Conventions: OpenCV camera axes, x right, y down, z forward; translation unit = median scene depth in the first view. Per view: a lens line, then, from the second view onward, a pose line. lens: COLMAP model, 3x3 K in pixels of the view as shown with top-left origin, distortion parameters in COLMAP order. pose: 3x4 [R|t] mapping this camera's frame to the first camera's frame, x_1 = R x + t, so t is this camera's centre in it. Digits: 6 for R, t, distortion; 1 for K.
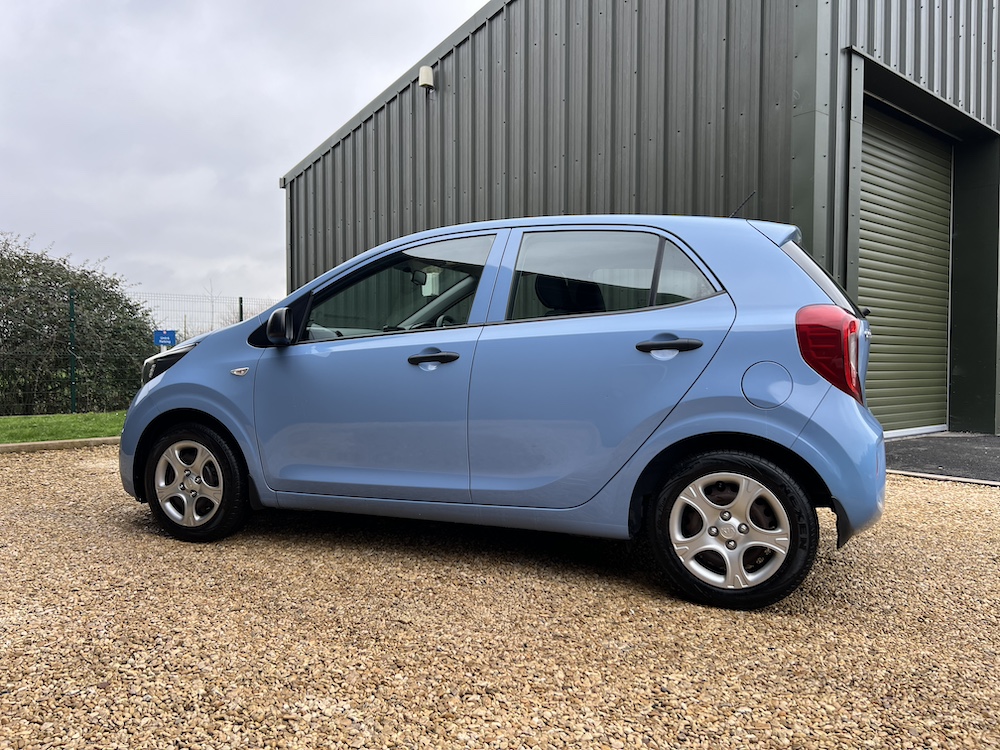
lens RADIAL K [[761.5, 0, 503.2], [0, 761.5, 381.2], [0, 0, 1]] dist [0.051222, -0.053774]
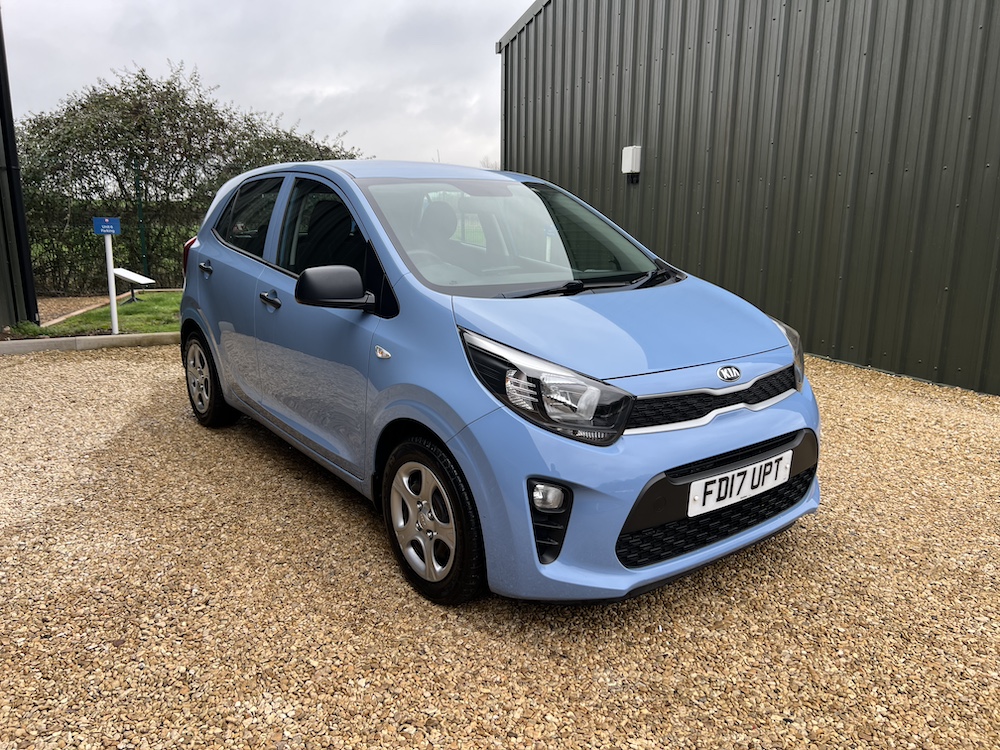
lens RADIAL K [[761.5, 0, 505.1], [0, 761.5, 383.7], [0, 0, 1]] dist [0.051222, -0.053774]
pose [[0.947420, 0.072820, -0.311596, 0.213449], [-0.012271, 0.981314, 0.192021, -0.125399], [0.319757, -0.178101, 0.930610, 0.133050]]
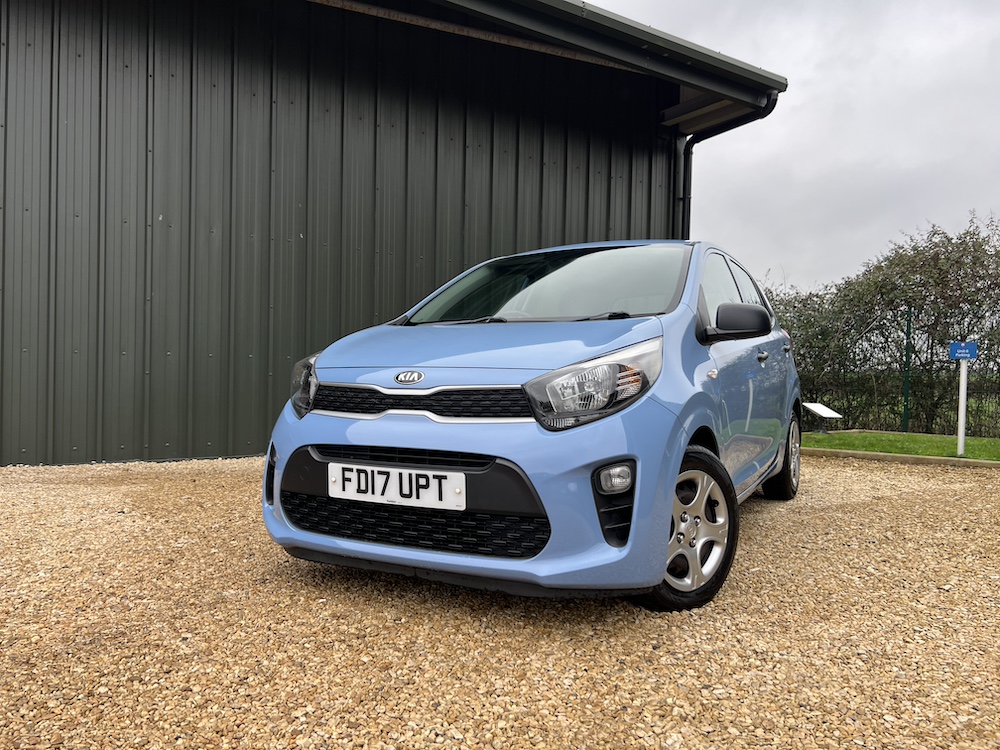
lens RADIAL K [[761.5, 0, 493.4], [0, 761.5, 387.7], [0, 0, 1]] dist [0.051222, -0.053774]
pose [[0.084658, 0.009170, -0.996368, 0.969704], [-0.044930, 0.998976, 0.005377, 0.011380], [0.995397, 0.044311, 0.084984, 0.939909]]
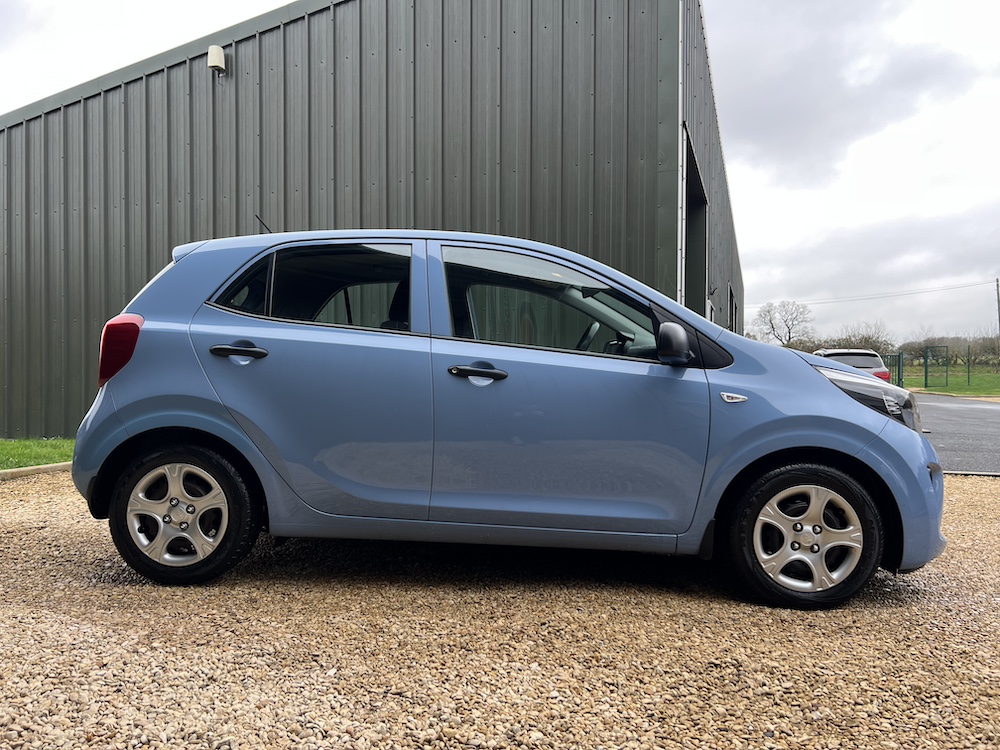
lens RADIAL K [[761.5, 0, 502.9], [0, 761.5, 379.1], [0, 0, 1]] dist [0.051222, -0.053774]
pose [[0.855349, -0.002146, 0.518048, -0.882181], [0.013982, 0.999723, -0.018945, -0.006038], [-0.517863, 0.023448, 0.855142, 0.228526]]
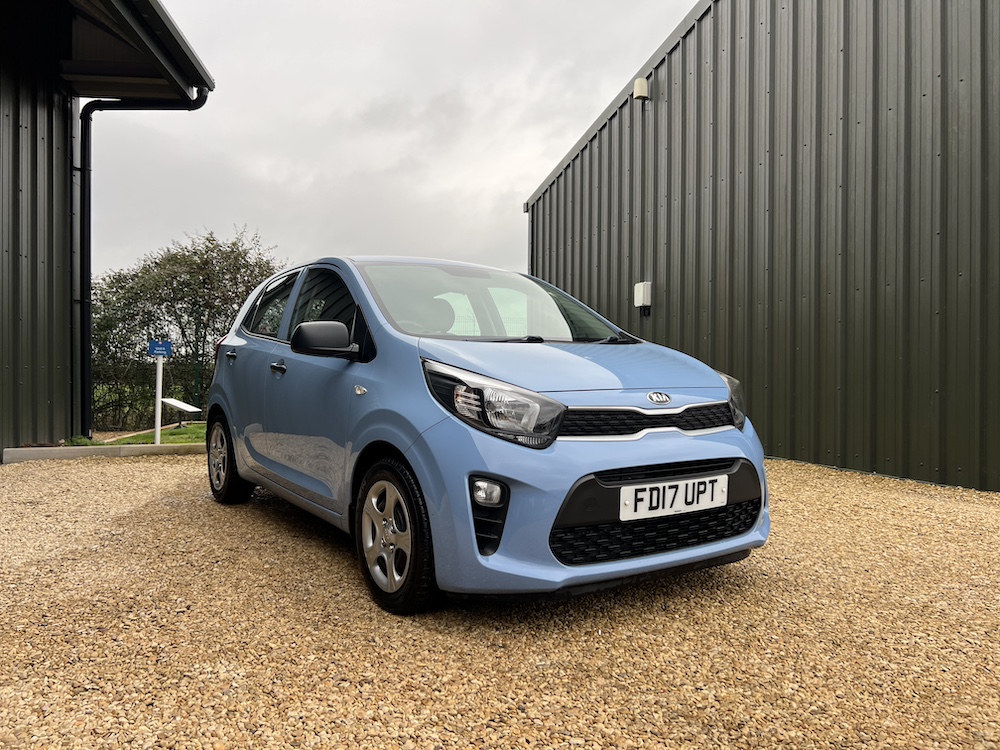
lens RADIAL K [[761.5, 0, 495.1], [0, 761.5, 375.8], [0, 0, 1]] dist [0.051222, -0.053774]
pose [[0.922062, -0.000916, -0.387040, 0.348288], [-0.009279, 0.999657, -0.024472, 0.006767], [0.386930, 0.026156, 0.921738, 0.057624]]
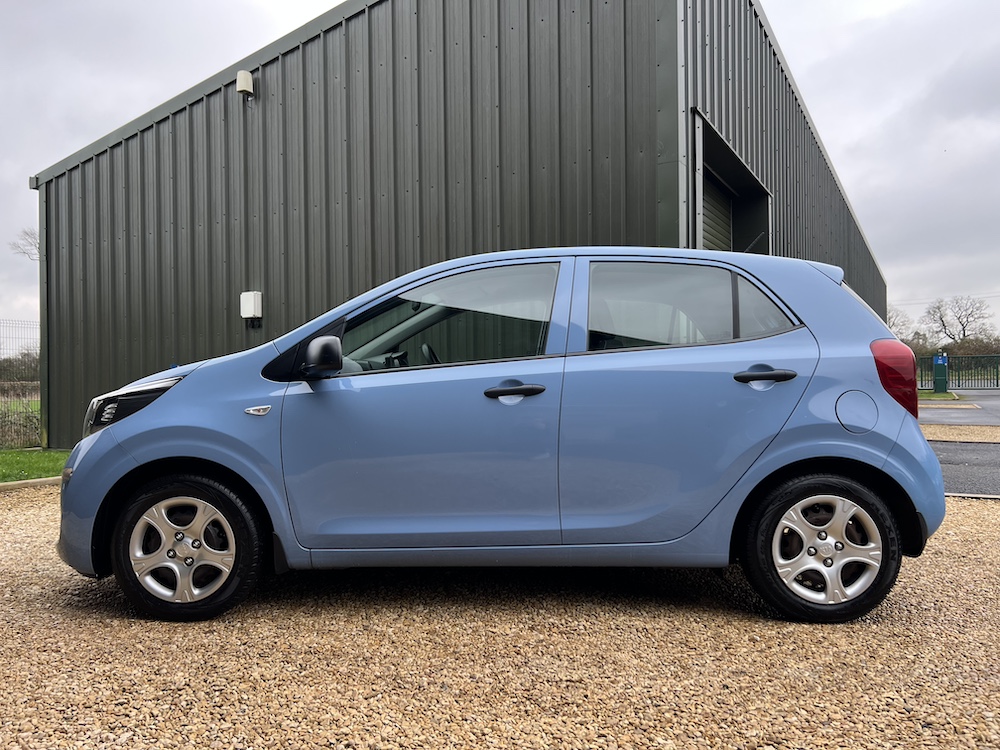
lens RADIAL K [[761.5, 0, 509.2], [0, 761.5, 379.1], [0, 0, 1]] dist [0.051222, -0.053774]
pose [[0.936065, -0.010361, 0.351674, -0.414871], [0.022808, 0.999251, -0.031269, -0.015529], [-0.351087, 0.037291, 0.935600, 0.122929]]
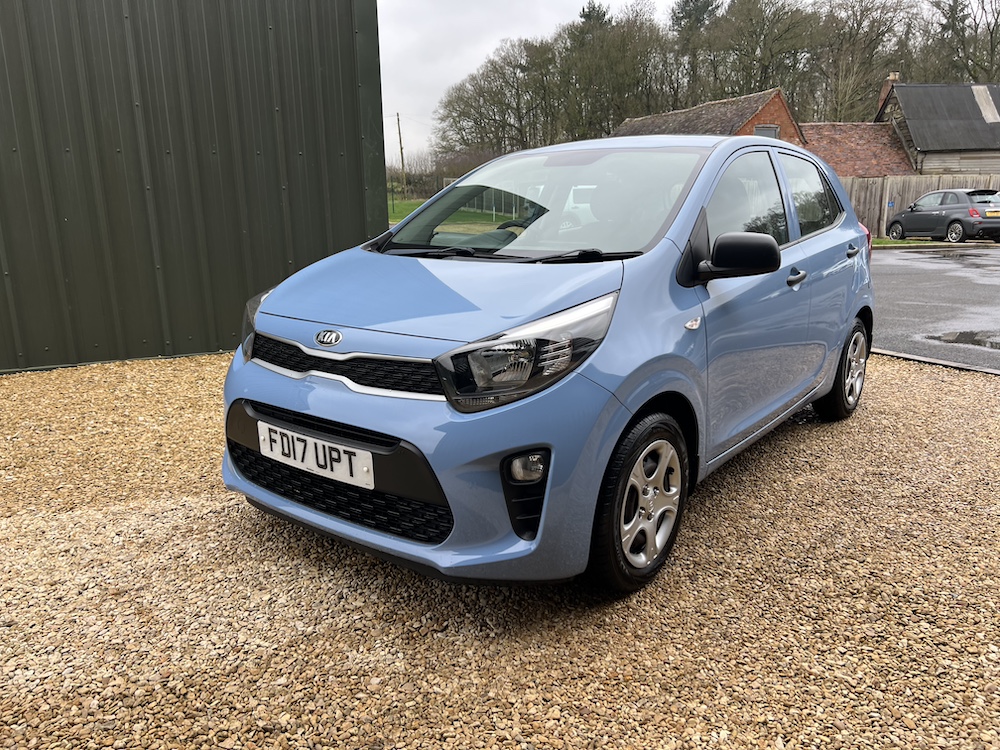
lens RADIAL K [[761.5, 0, 497.3], [0, 761.5, 388.6], [0, 0, 1]] dist [0.051222, -0.053774]
pose [[-0.081066, 0.219144, -0.972319, 0.883743], [-0.047026, 0.973602, 0.223354, -0.112902], [0.995599, 0.063831, -0.068620, 1.130312]]
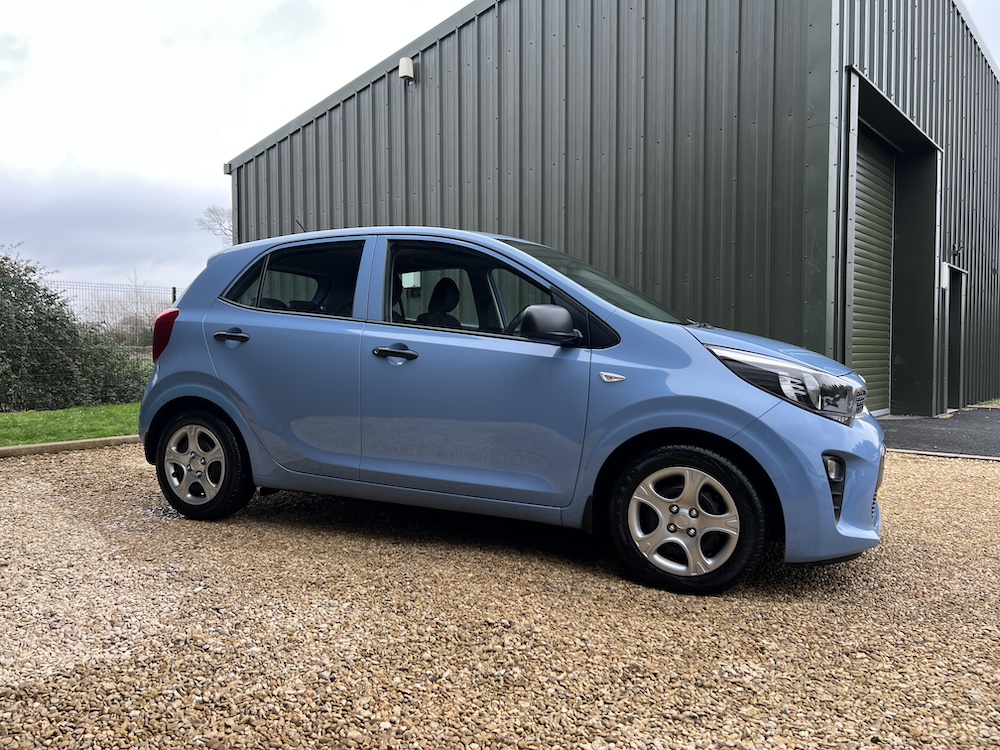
lens RADIAL K [[761.5, 0, 495.0], [0, 761.5, 380.8], [0, 0, 1]] dist [0.051222, -0.053774]
pose [[0.987958, -0.010408, 0.154373, -0.455525], [0.008726, 0.999895, 0.011573, -0.004907], [-0.154477, -0.010087, 0.987945, -0.017823]]
